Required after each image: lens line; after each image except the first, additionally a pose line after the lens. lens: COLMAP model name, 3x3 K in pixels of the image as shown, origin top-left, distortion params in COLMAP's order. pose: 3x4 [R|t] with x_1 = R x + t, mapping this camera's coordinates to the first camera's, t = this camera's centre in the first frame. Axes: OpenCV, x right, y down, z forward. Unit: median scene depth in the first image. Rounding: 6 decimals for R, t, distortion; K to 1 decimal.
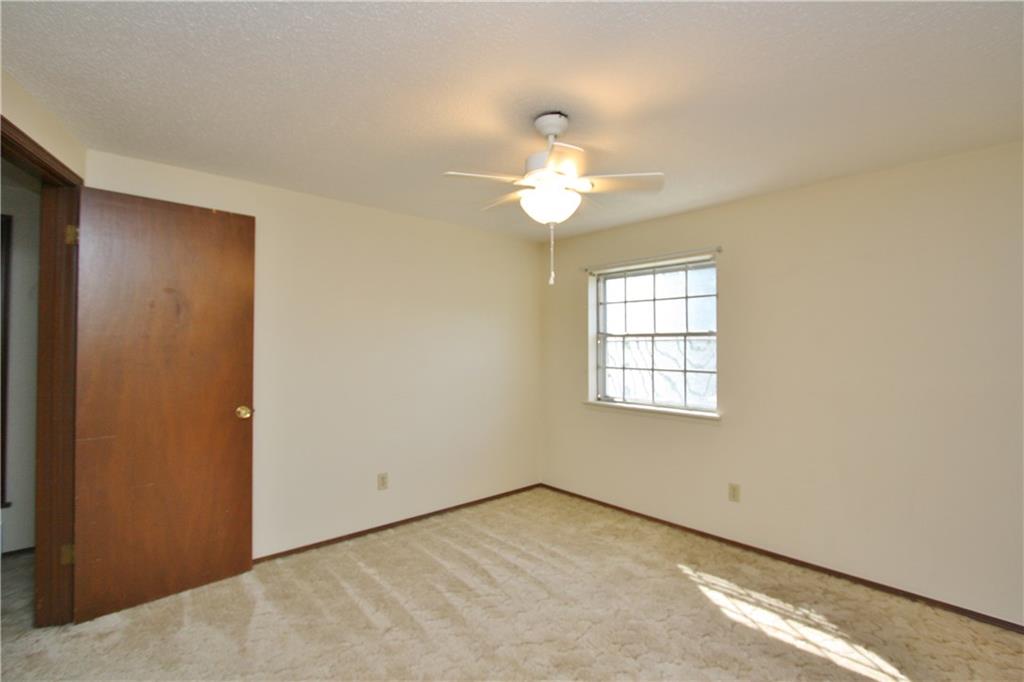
lens RADIAL K [[475.5, 0, 512.1], [0, 475.5, 338.3], [0, 0, 1]] dist [-0.027093, 0.008290]
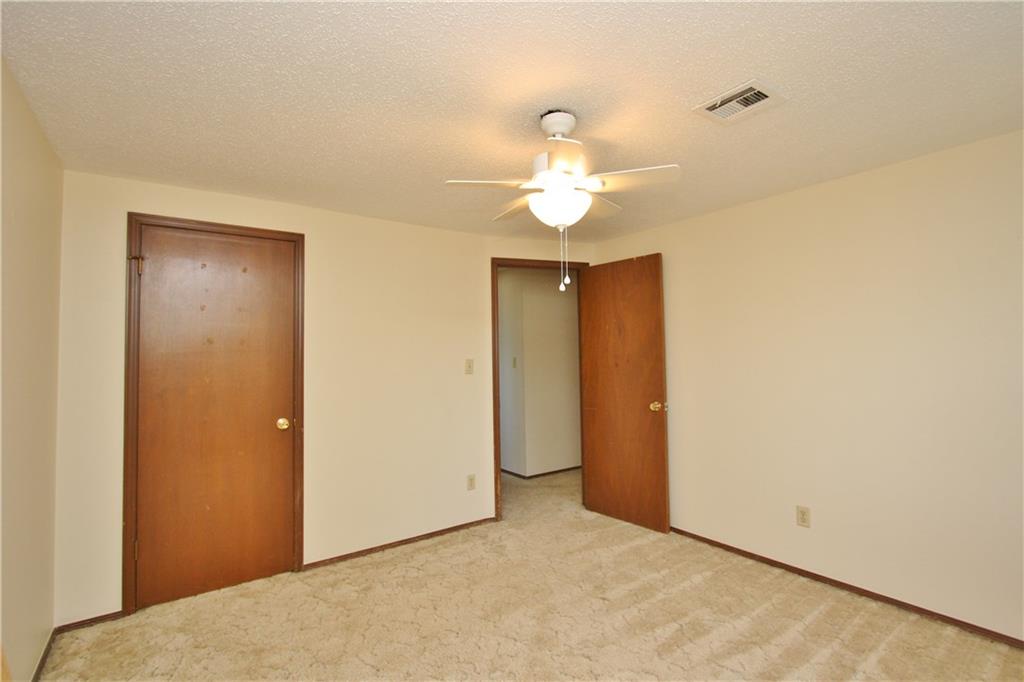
lens RADIAL K [[475.5, 0, 512.1], [0, 475.5, 338.3], [0, 0, 1]] dist [-0.027093, 0.008290]
pose [[-0.107307, -0.038502, -0.993480, 0.825431], [0.032060, 0.998596, -0.042164, 0.014239], [0.993709, -0.036375, -0.105922, 0.804047]]
